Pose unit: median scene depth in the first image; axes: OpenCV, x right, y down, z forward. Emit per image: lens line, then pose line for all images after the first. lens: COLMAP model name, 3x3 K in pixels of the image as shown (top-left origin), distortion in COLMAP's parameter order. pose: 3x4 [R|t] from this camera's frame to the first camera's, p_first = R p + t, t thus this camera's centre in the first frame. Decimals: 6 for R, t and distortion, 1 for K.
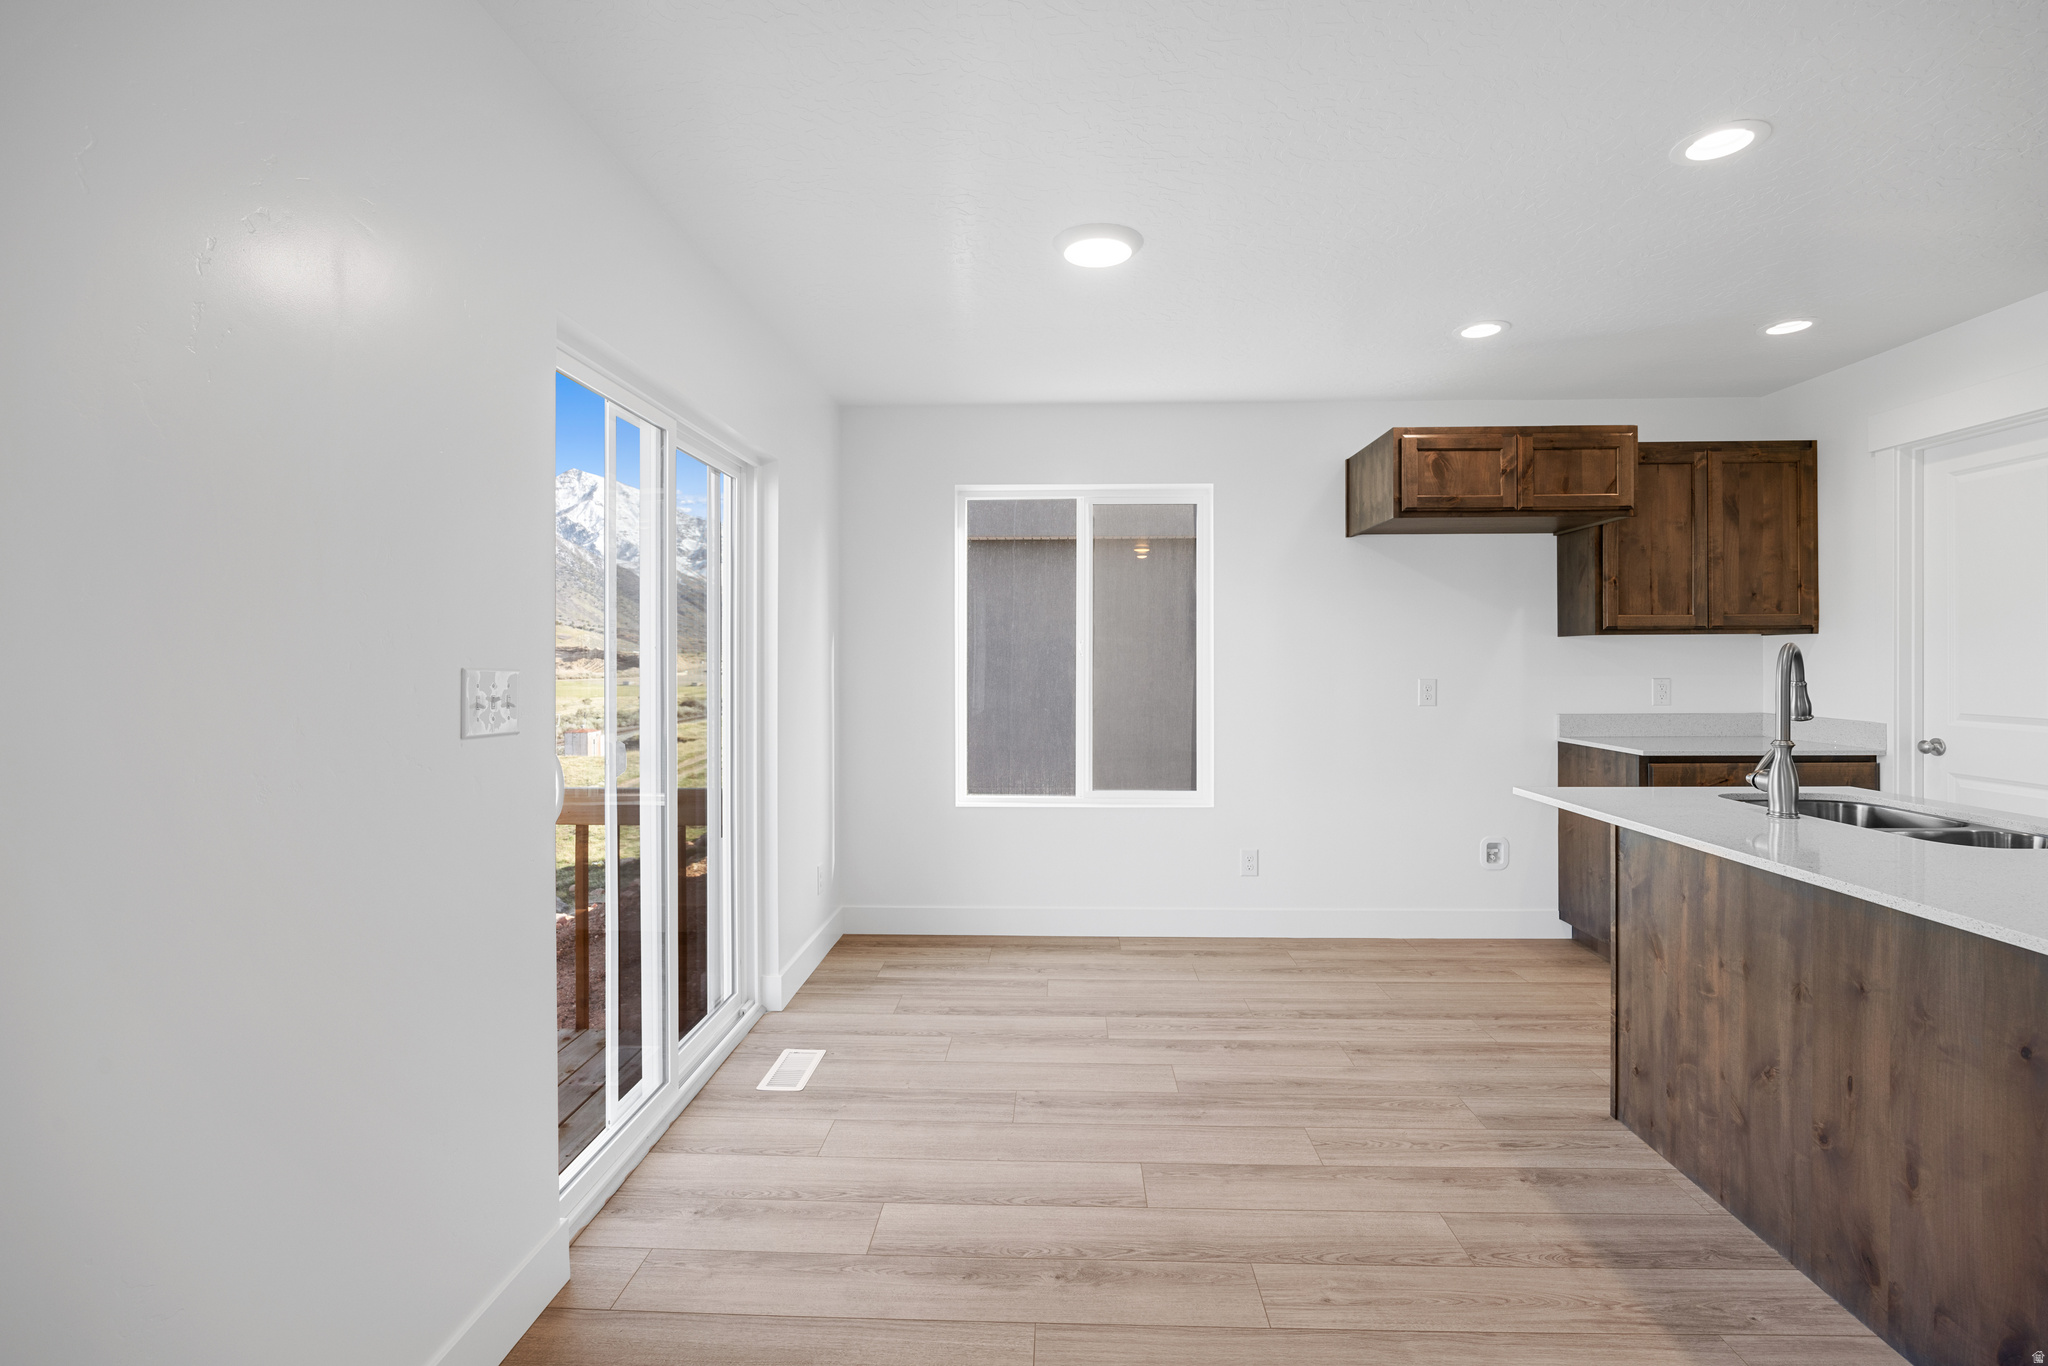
lens RADIAL K [[941.0, 0, 1015.8], [0, 941.0, 659.9], [0, 0, 1]] dist [-0.012541, 0.000449]
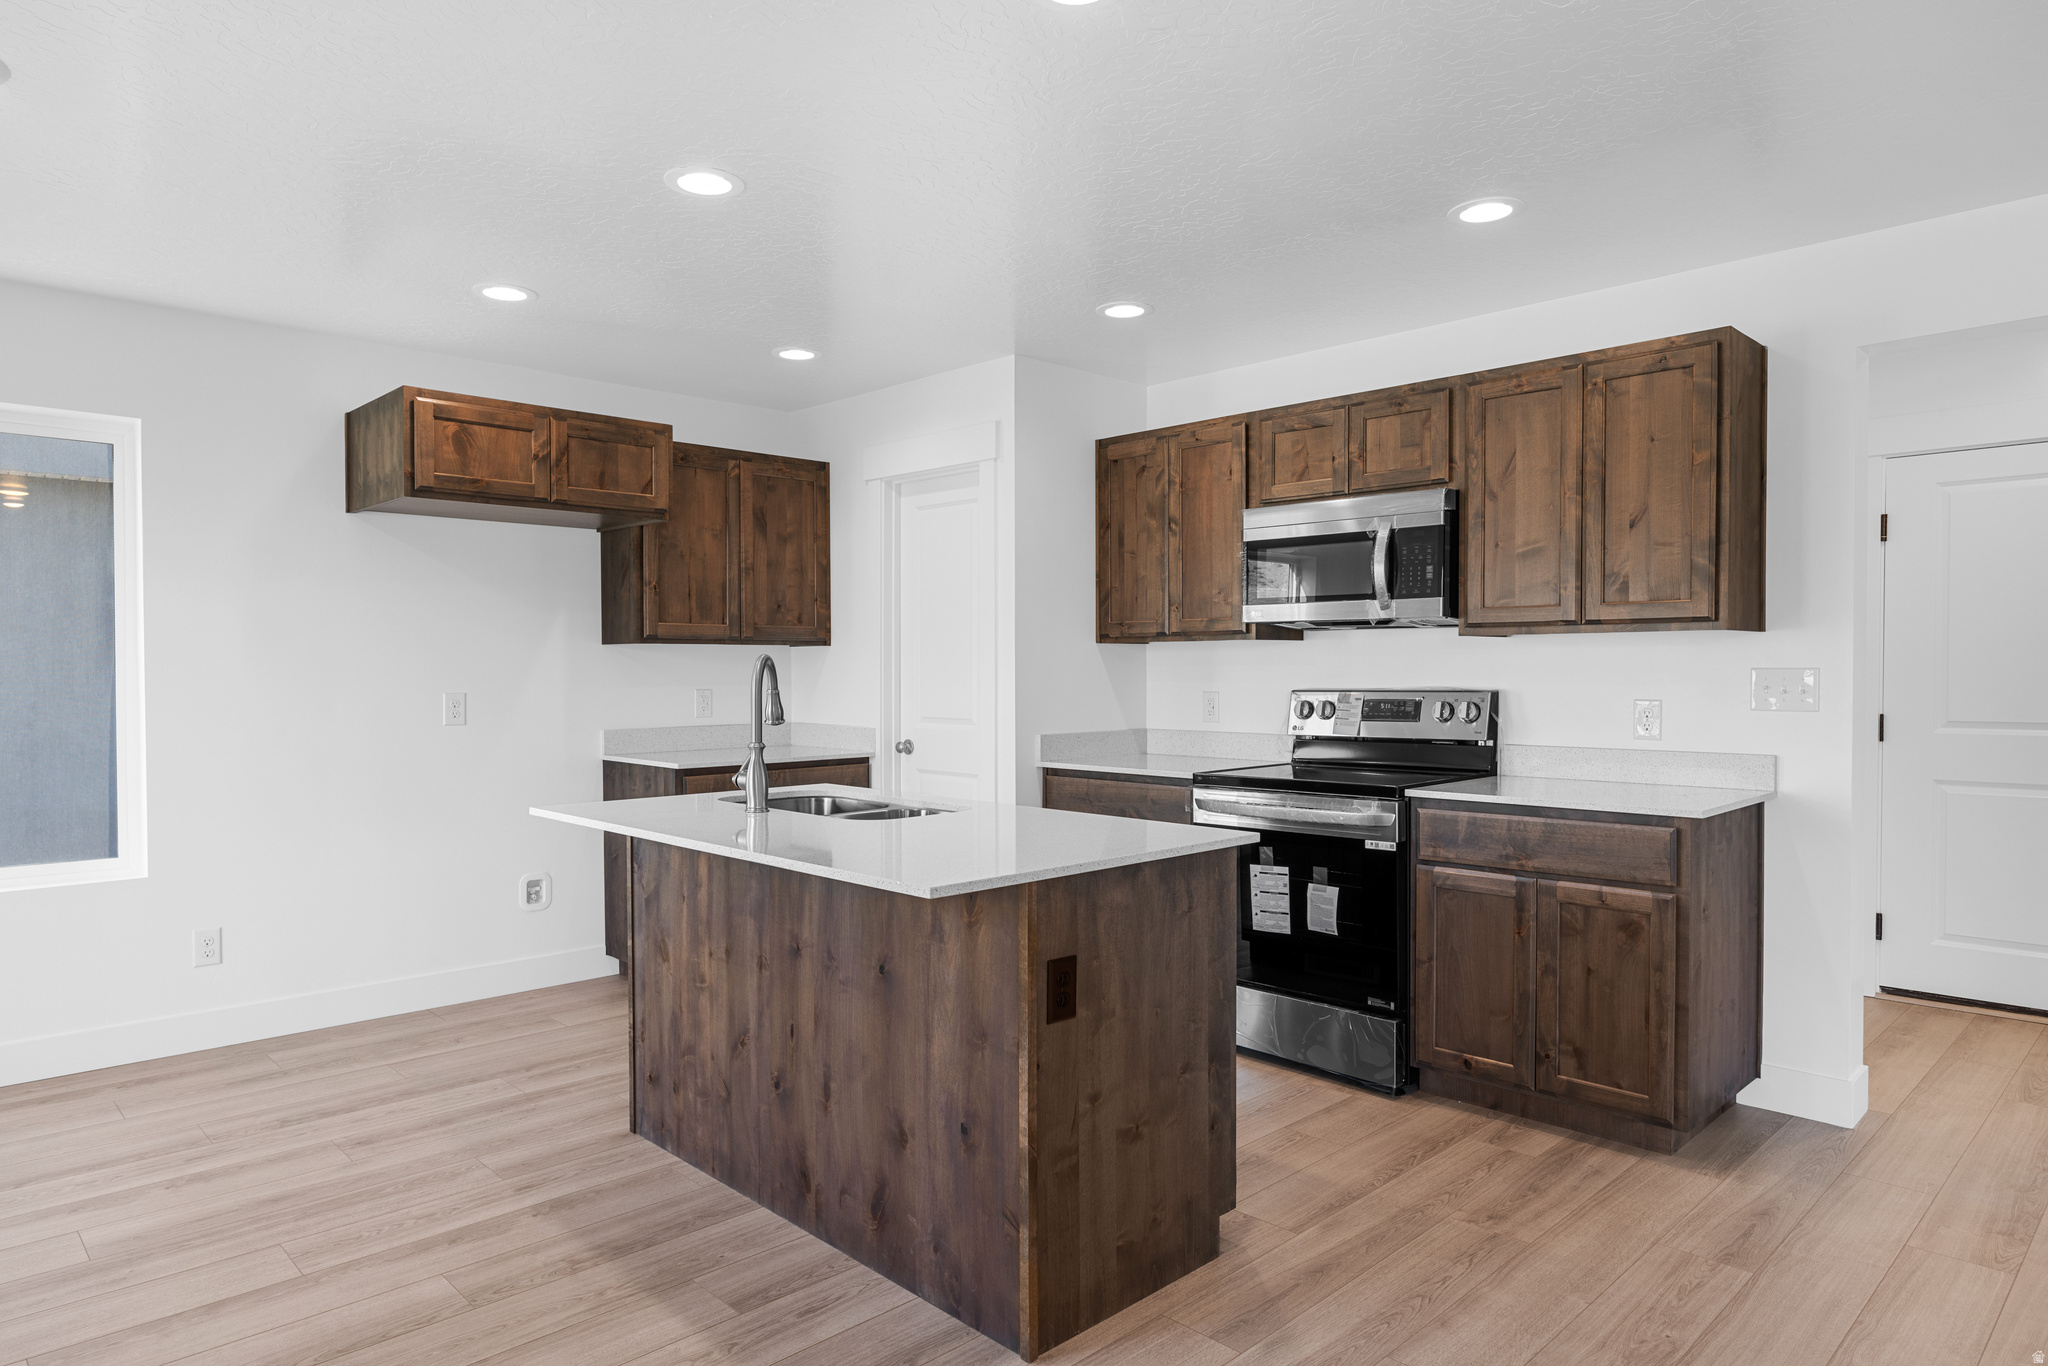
lens RADIAL K [[1240.9, 0, 1032.1], [0, 1240.9, 697.7], [0, 0, 1]] dist [-0.004231, -0.000273]
pose [[0.681860, -0.014729, 0.731334, -0.021118], [-0.001310, 0.999771, 0.021356, 0.000598], [-0.731481, -0.015520, 0.681685, -0.165938]]
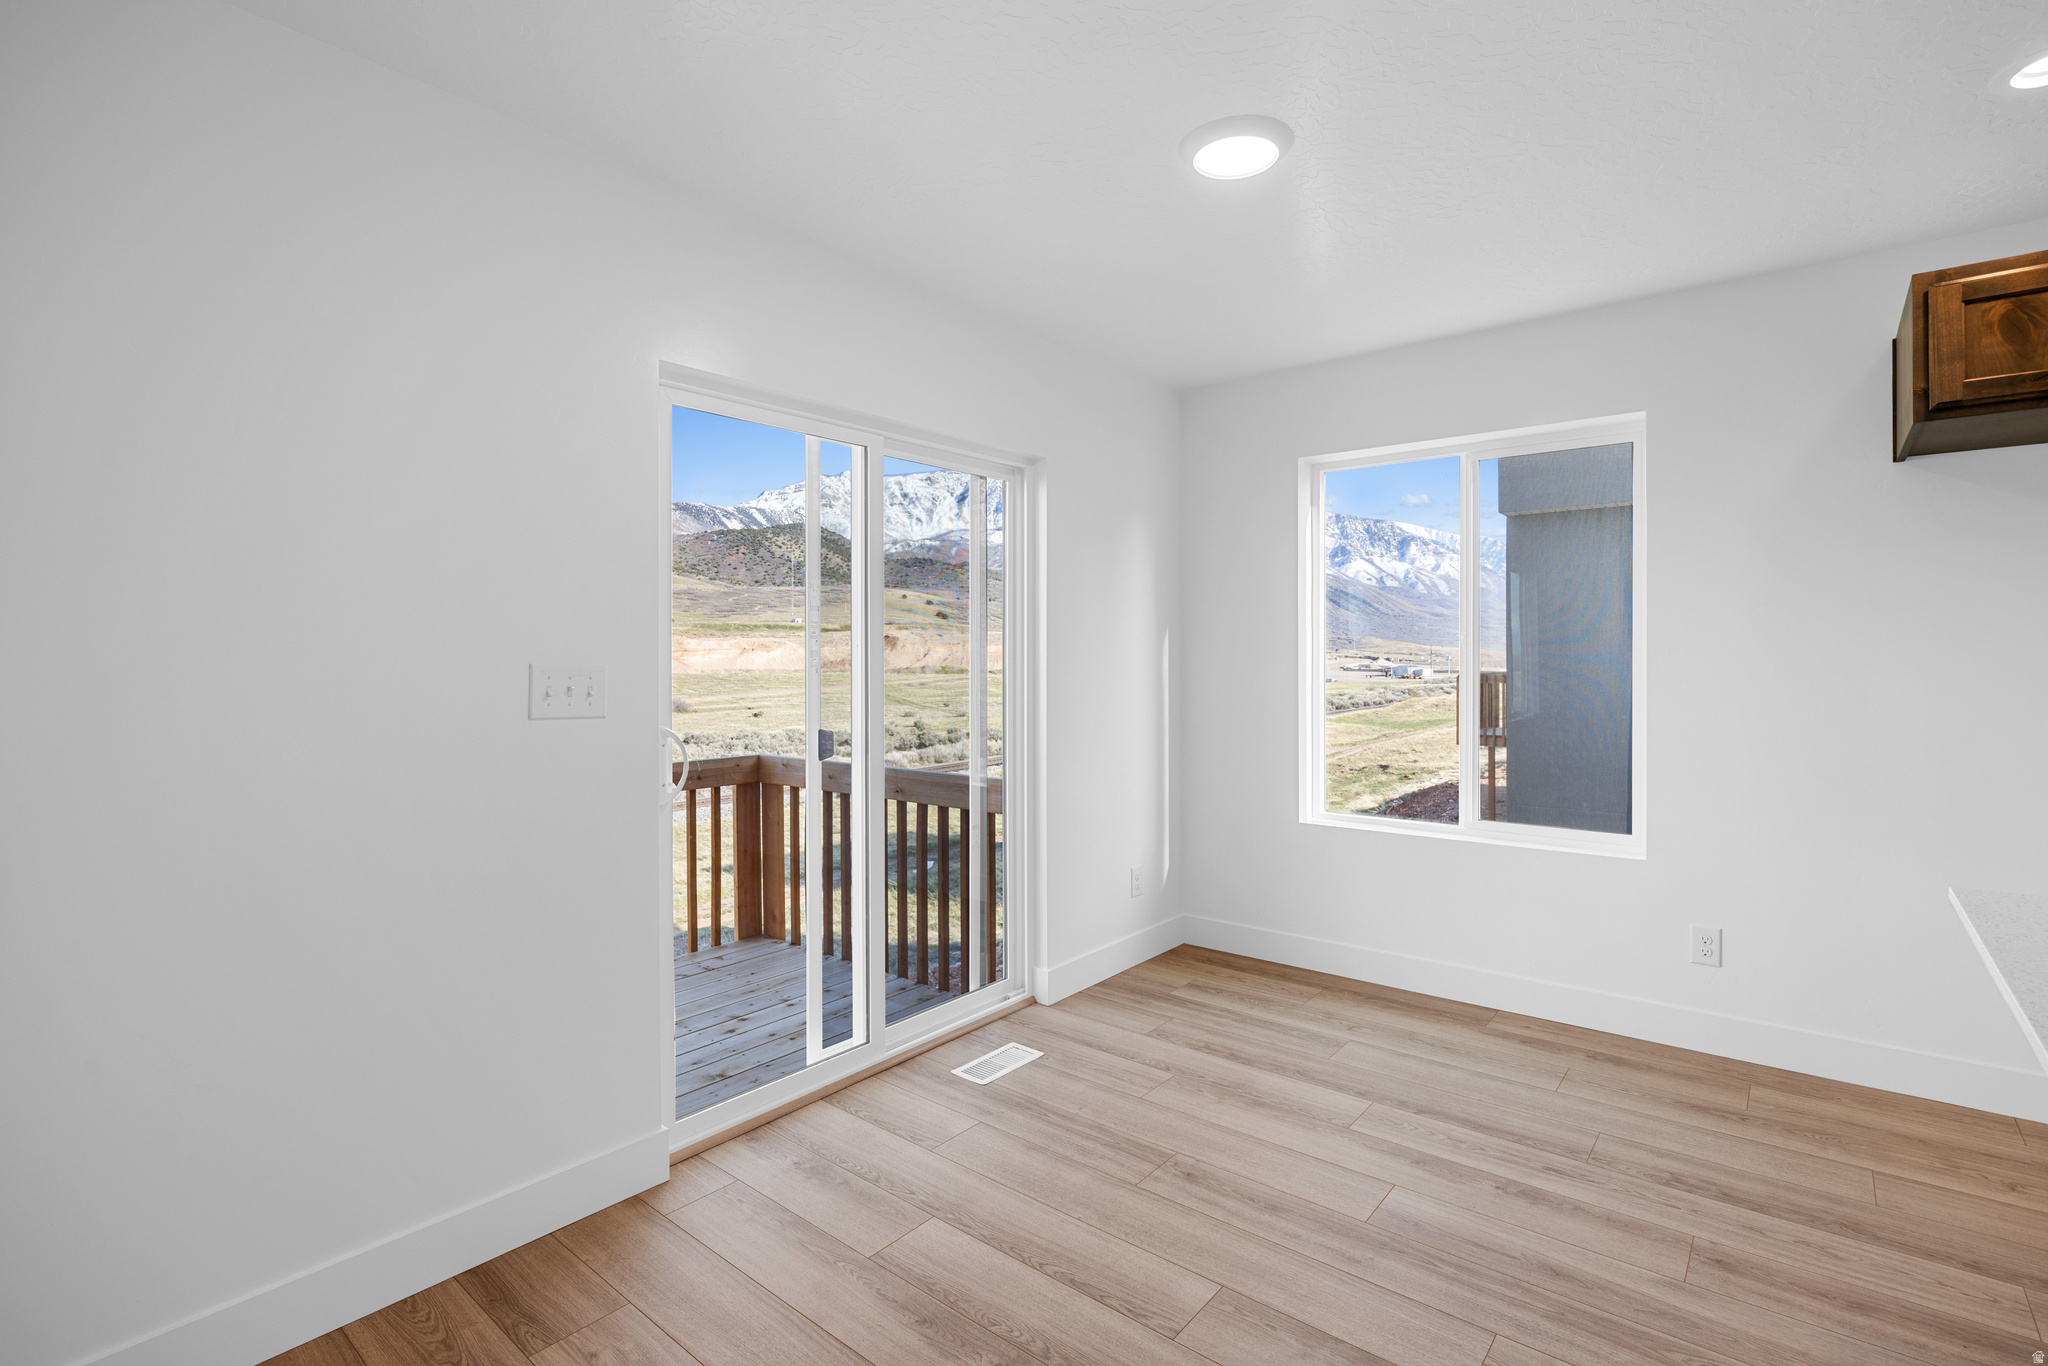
lens RADIAL K [[934.7, 0, 1032.6], [0, 934.7, 661.4], [0, 0, 1]] dist [-0.011364, 0.000729]
pose [[0.798199, 0.001315, -0.602392, 0.361800], [0.002373, 0.999983, 0.005328, -0.000995], [0.602389, -0.005682, 0.798182, 0.203963]]
